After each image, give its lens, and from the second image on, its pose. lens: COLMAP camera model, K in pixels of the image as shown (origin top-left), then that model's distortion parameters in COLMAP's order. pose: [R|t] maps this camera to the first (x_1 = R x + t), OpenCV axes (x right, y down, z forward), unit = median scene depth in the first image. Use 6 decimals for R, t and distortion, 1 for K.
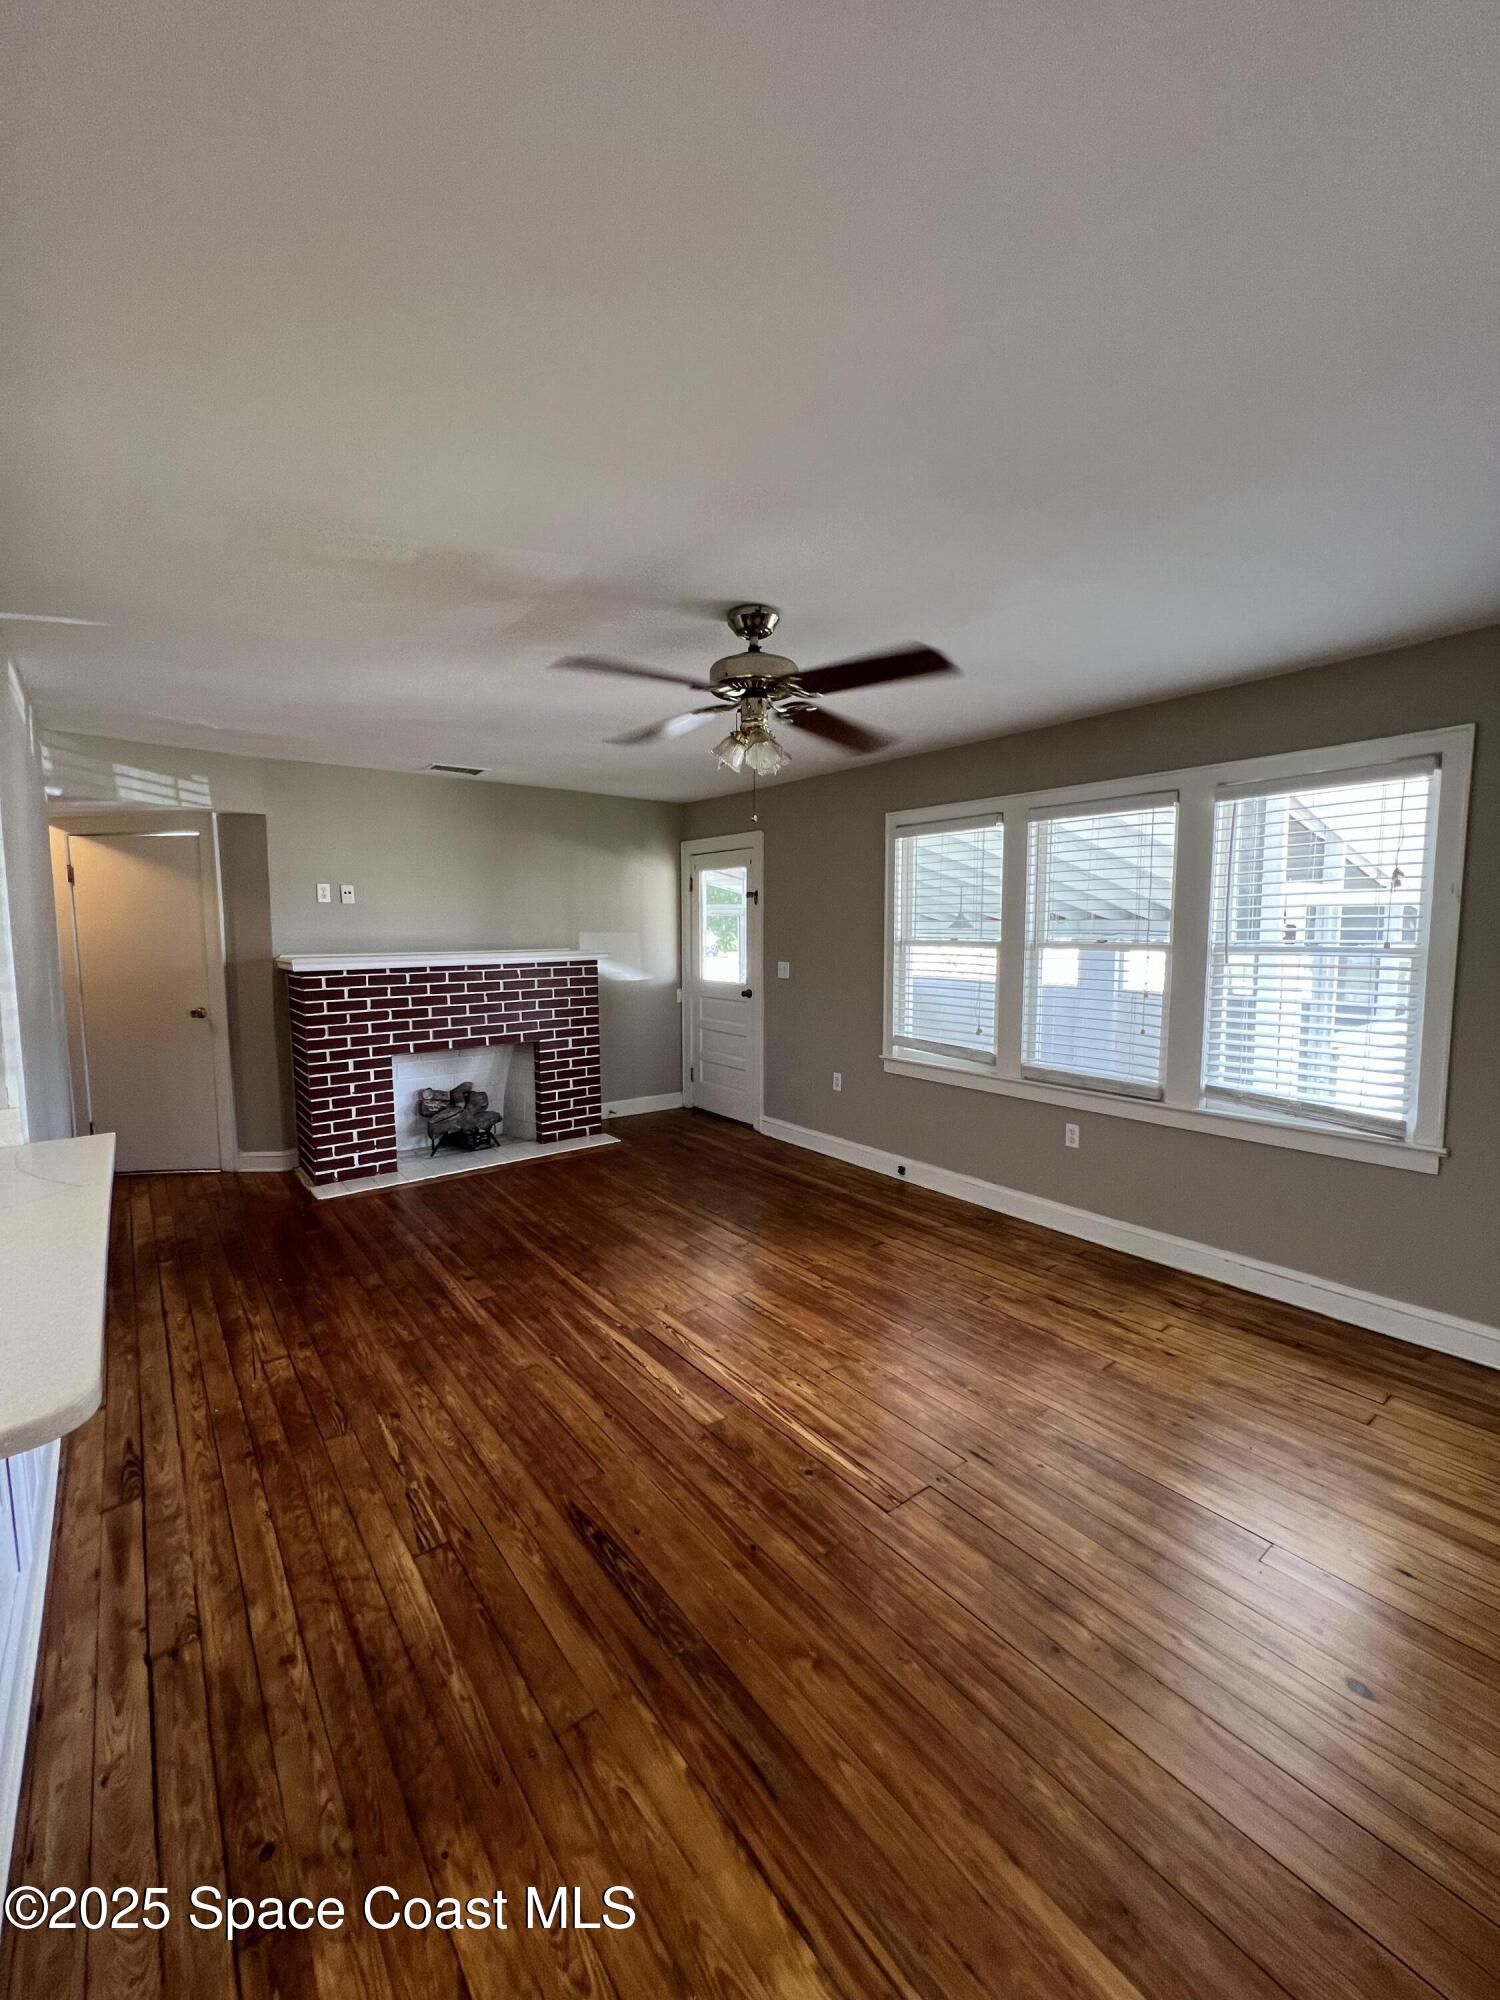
lens RADIAL K [[802.8, 0, 747.1], [0, 802.8, 997.5], [0, 0, 1]] dist [-0.000127, 0.000236]
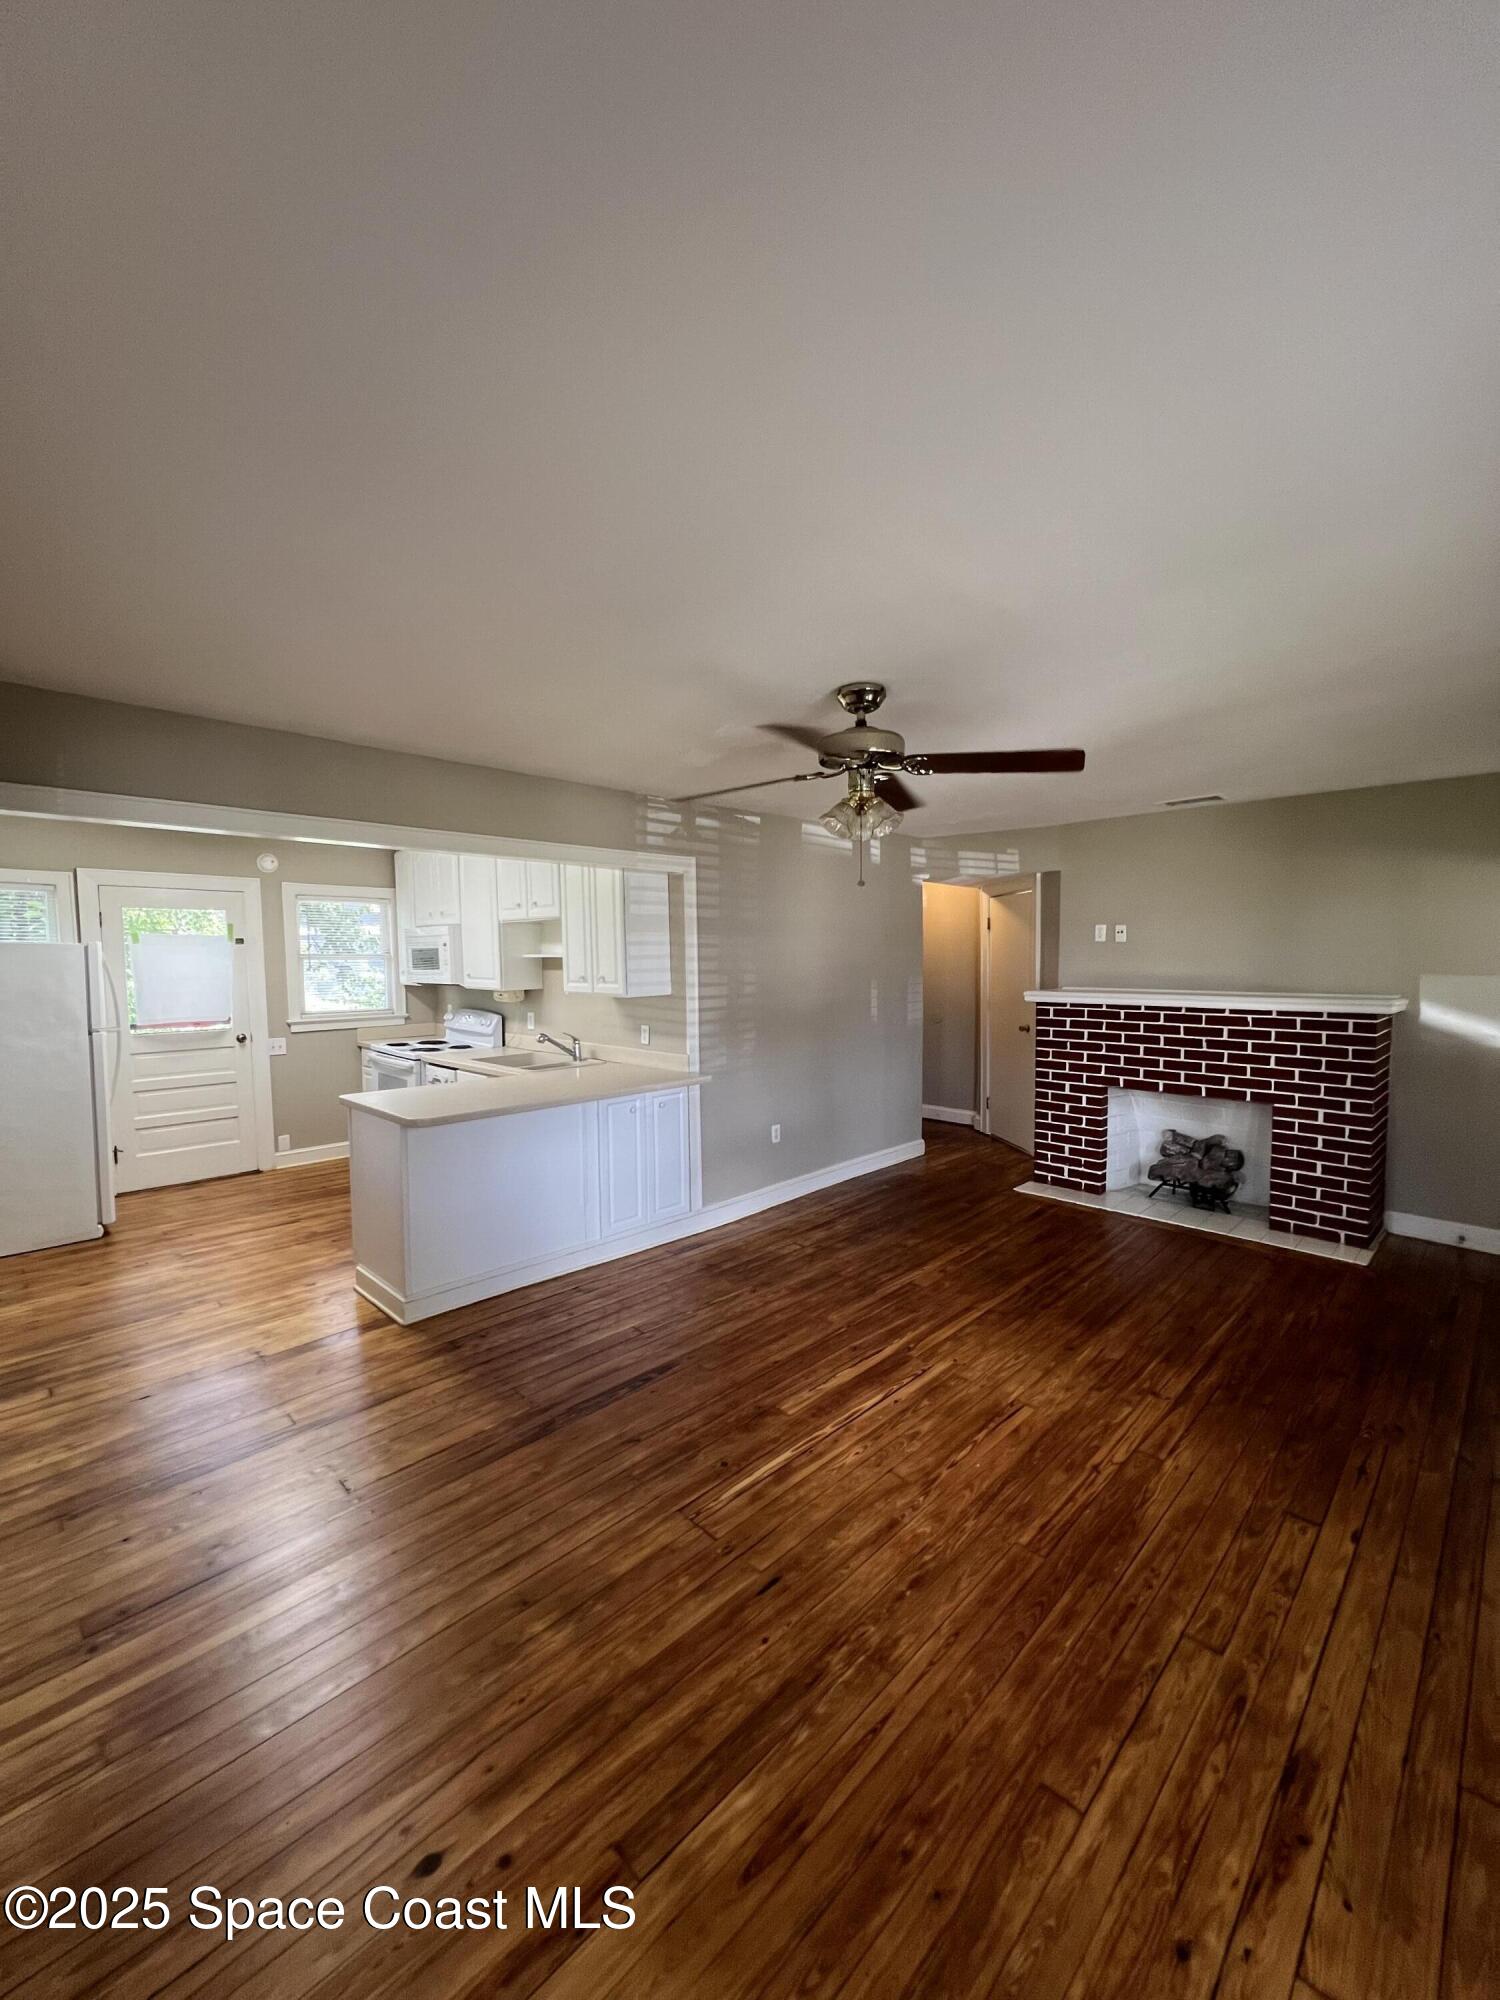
lens RADIAL K [[802.8, 0, 747.1], [0, 802.8, 997.5], [0, 0, 1]] dist [-0.000127, 0.000236]
pose [[0.125055, 0.062999, -0.990148, 0.823438], [-0.080586, 0.995330, 0.053150, -0.095232], [0.988872, 0.073145, 0.129548, 0.585137]]
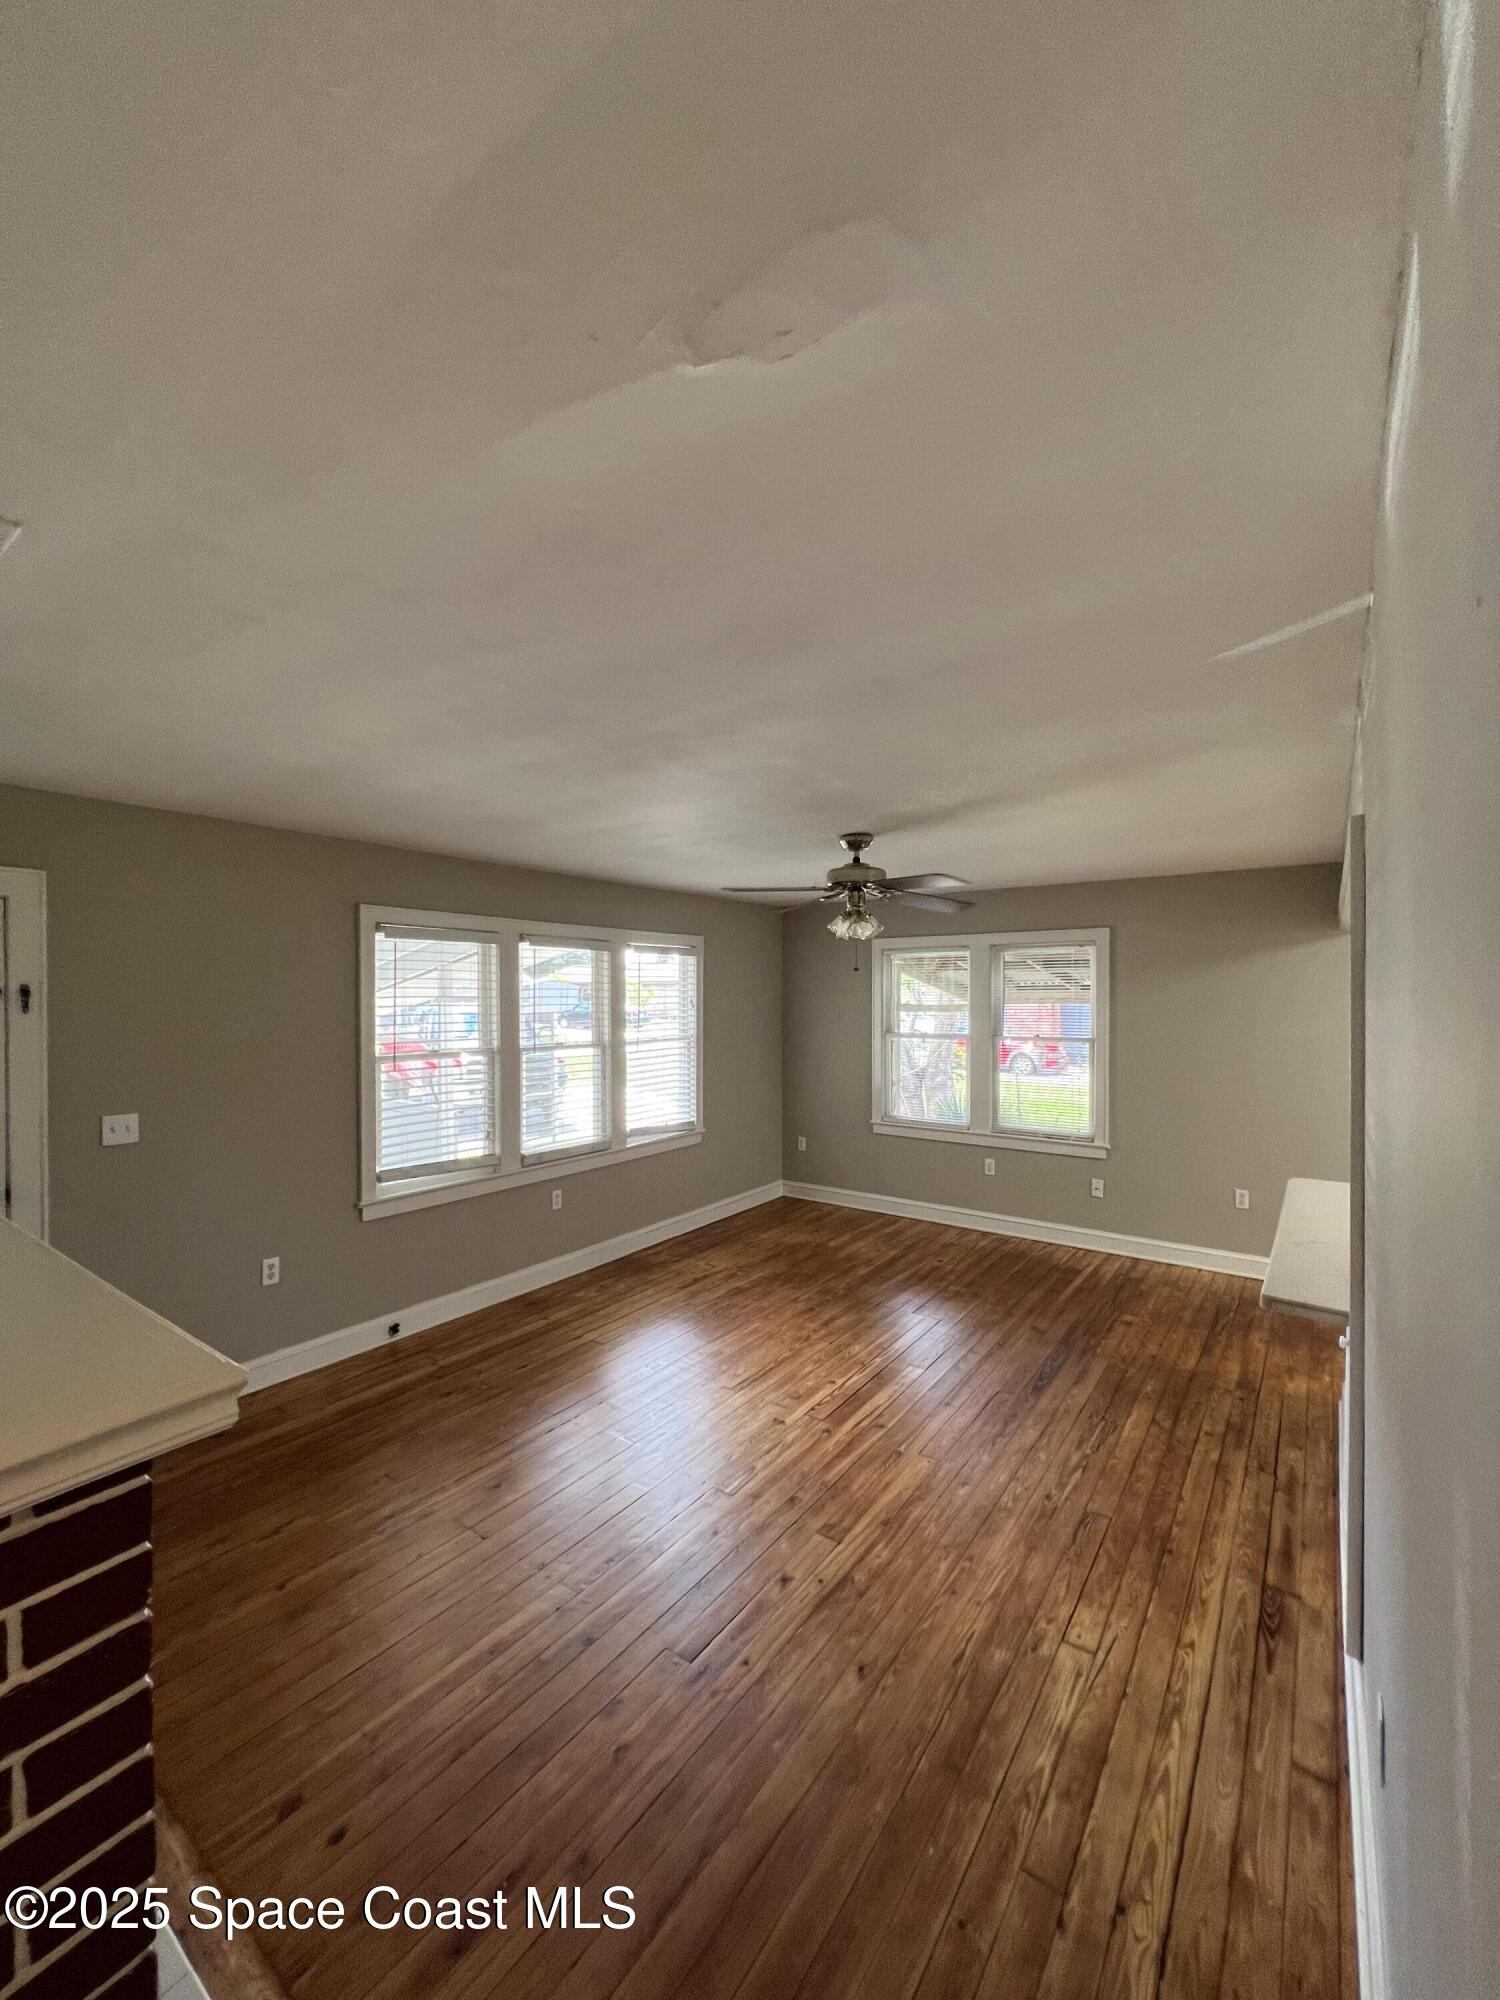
lens RADIAL K [[798.8, 0, 747.0], [0, 798.8, 1000.0], [0, 0, 1]] dist [-0.000019, -0.000593]
pose [[-0.278467, -0.000082, 0.960446, -1.081418], [0.086770, 0.995909, 0.025243, -0.177160], [-0.956518, 0.090367, -0.277321, 1.285898]]
